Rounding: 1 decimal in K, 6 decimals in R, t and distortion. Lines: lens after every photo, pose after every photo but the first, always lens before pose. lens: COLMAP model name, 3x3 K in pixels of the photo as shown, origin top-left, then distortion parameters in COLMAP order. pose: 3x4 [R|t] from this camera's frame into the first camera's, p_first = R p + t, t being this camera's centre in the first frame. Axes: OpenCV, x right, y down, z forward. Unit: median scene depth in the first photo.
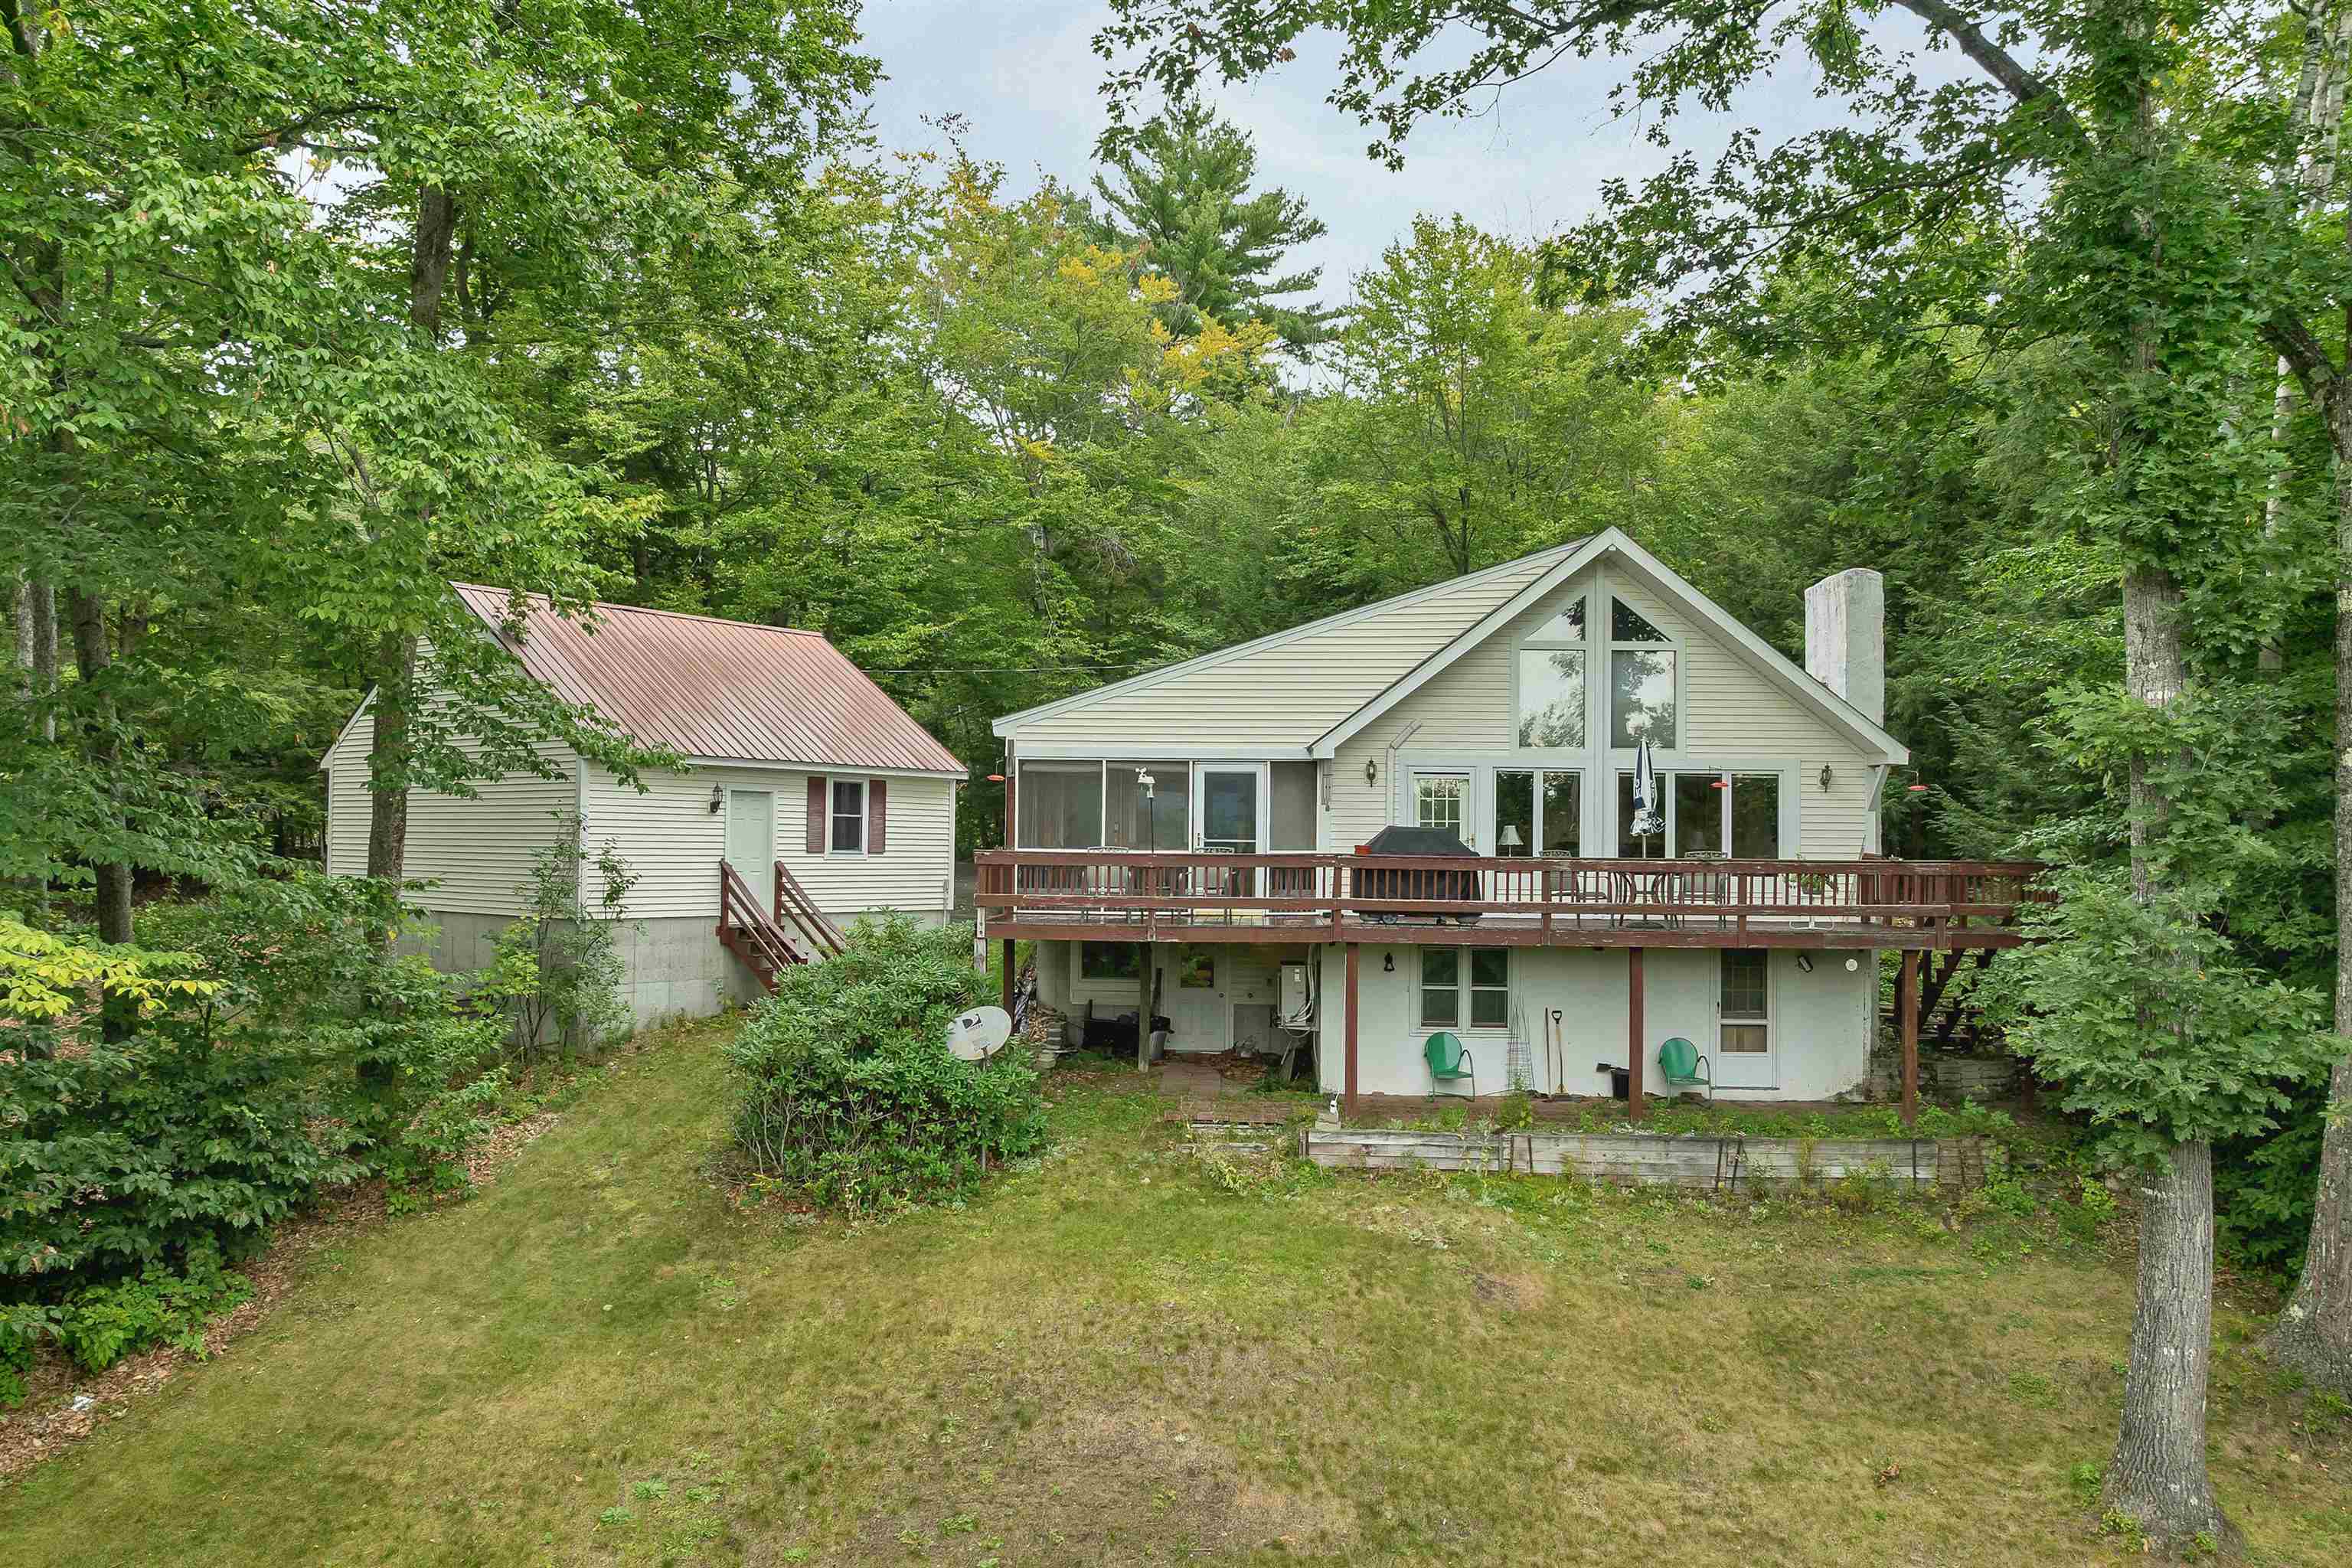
lens RADIAL K [[1688.5, 0, 1185.2], [0, 1688.5, 790.8], [0, 0, 1]] dist [-0.037933, -0.002597]
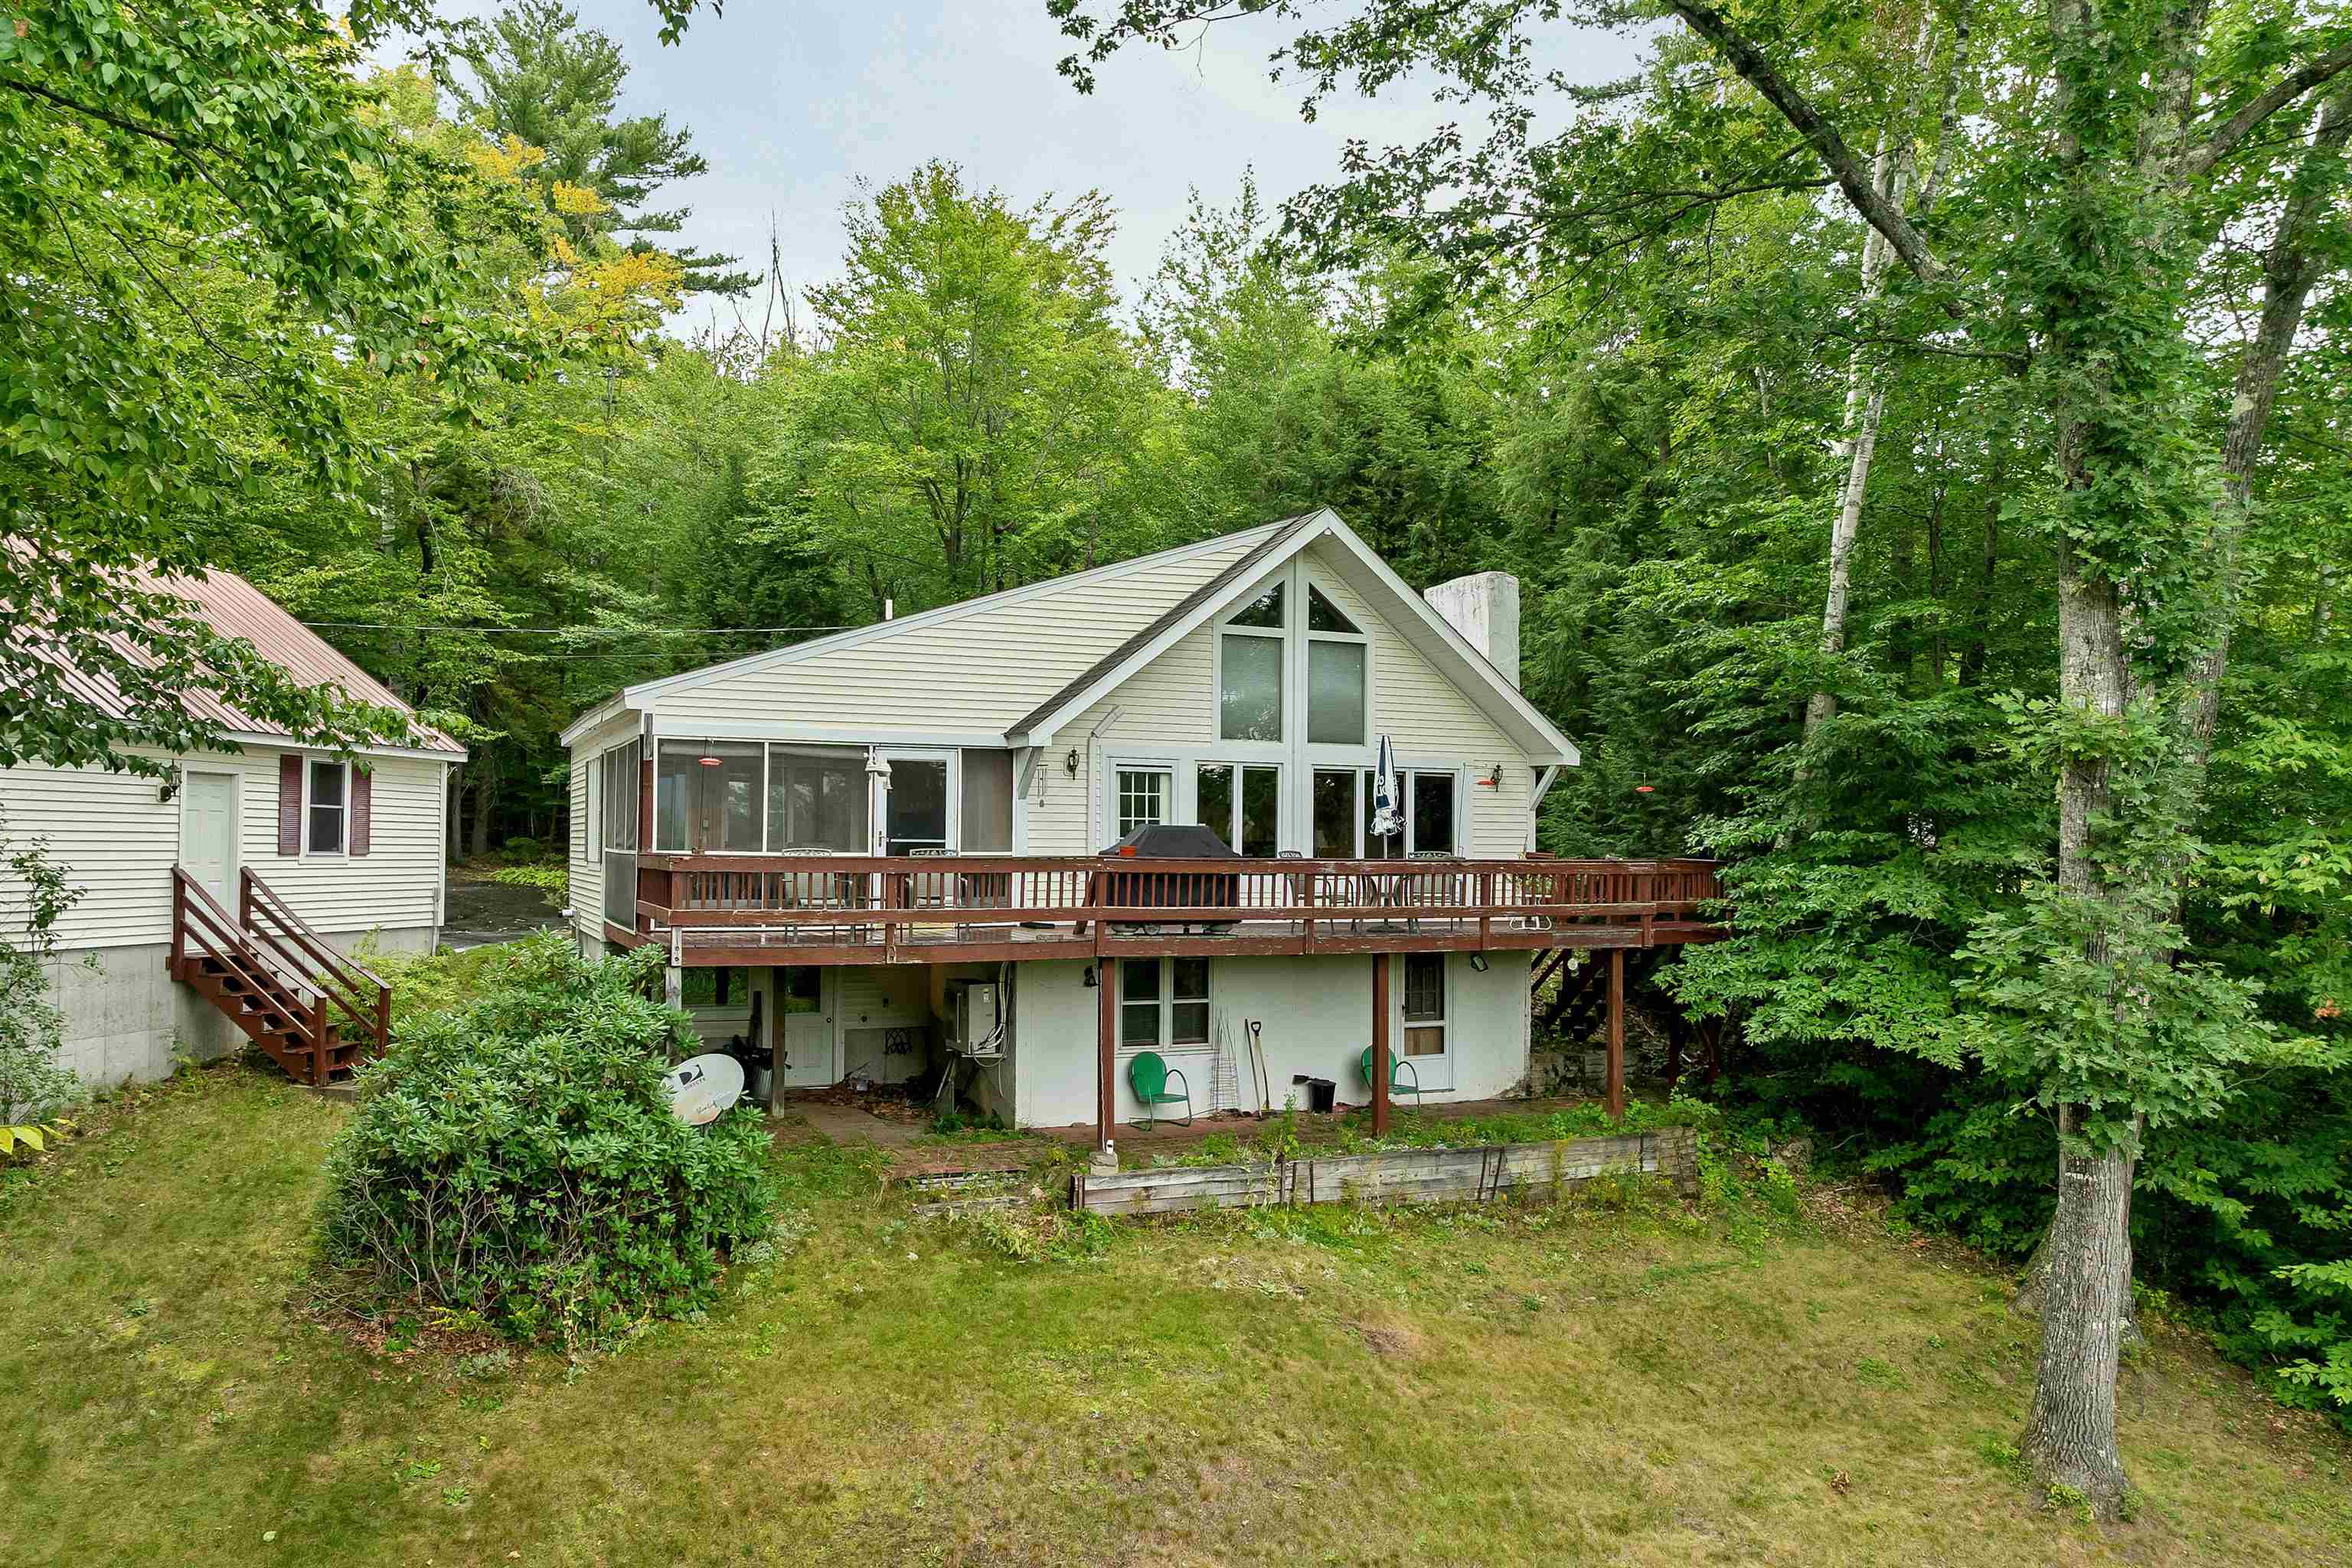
lens RADIAL K [[1688.5, 0, 1180.8], [0, 1688.5, 795.0], [0, 0, 1]] dist [-0.037933, -0.002597]
pose [[0.896162, 0.010825, 0.443595, -0.258253], [-0.013681, 0.999901, 0.003240, 0.002364], [-0.443516, -0.008972, 0.896222, 0.198919]]
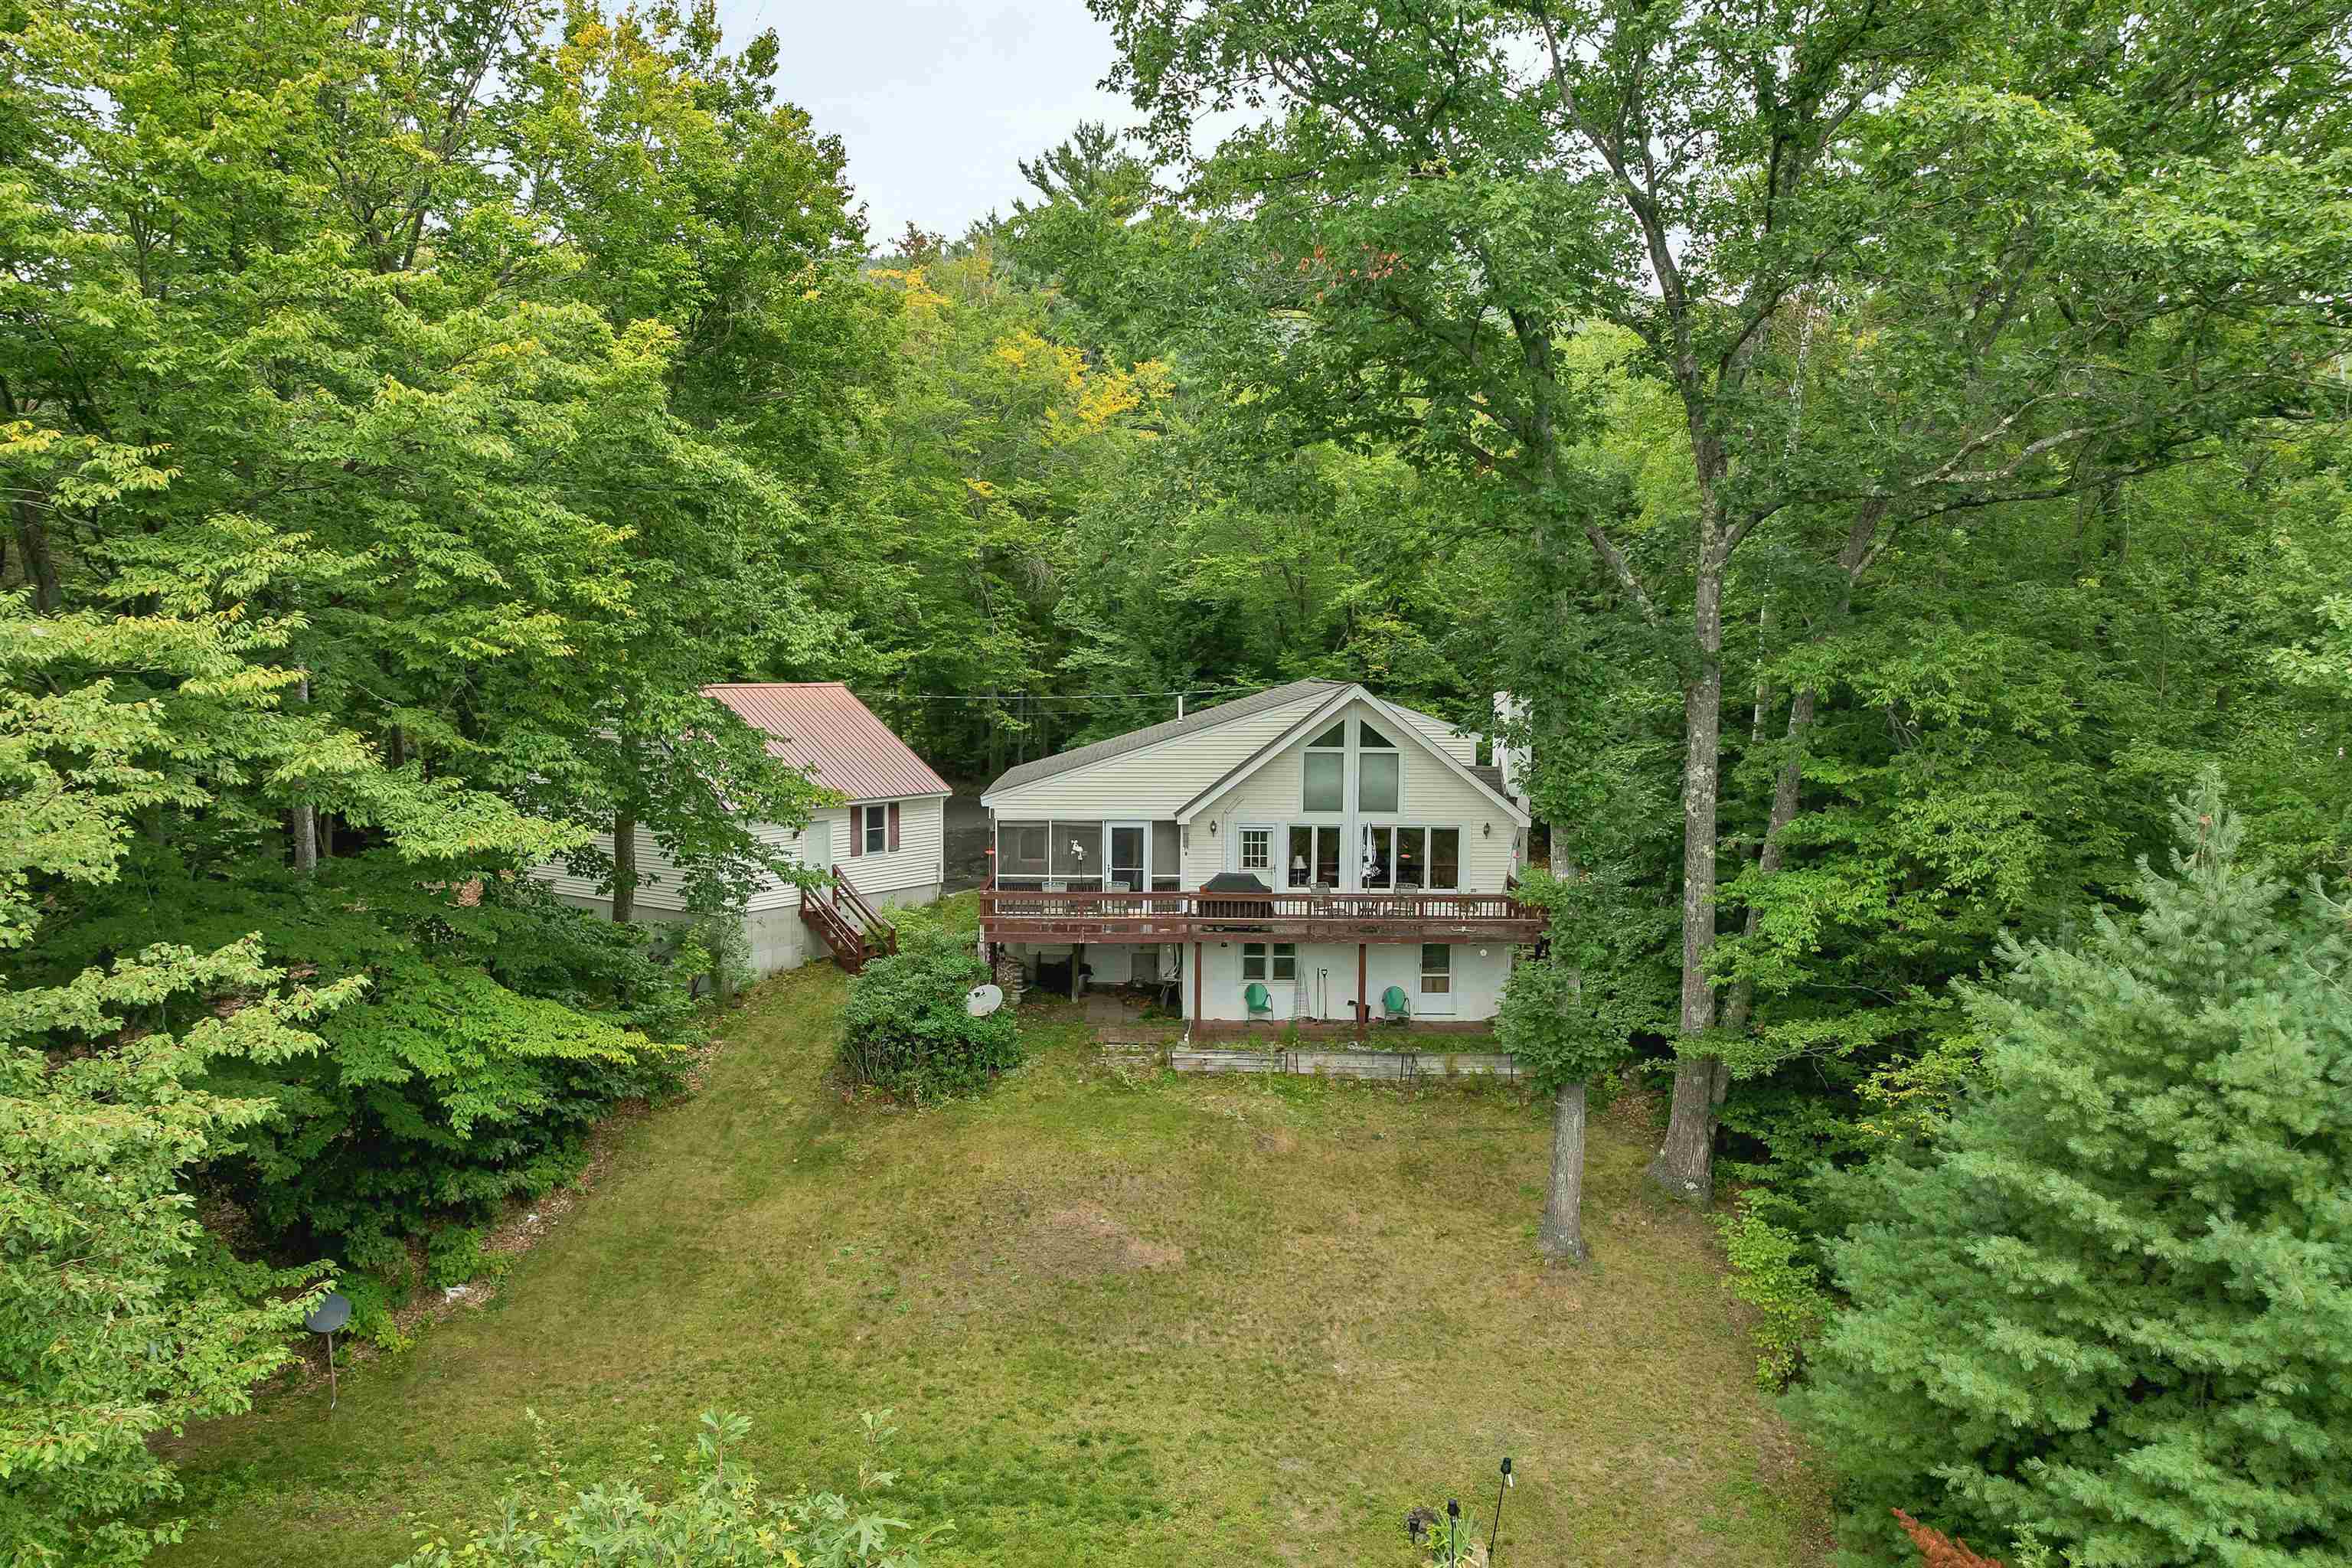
lens RADIAL K [[1688.5, 0, 1179.6], [0, 1688.5, 780.0], [0, 0, 1]] dist [-0.037933, -0.002597]
pose [[0.998678, -0.007211, 0.050893, -0.006331], [0.001628, 0.994051, 0.108903, -0.262554], [-0.051376, -0.108676, 0.992749, -0.694824]]
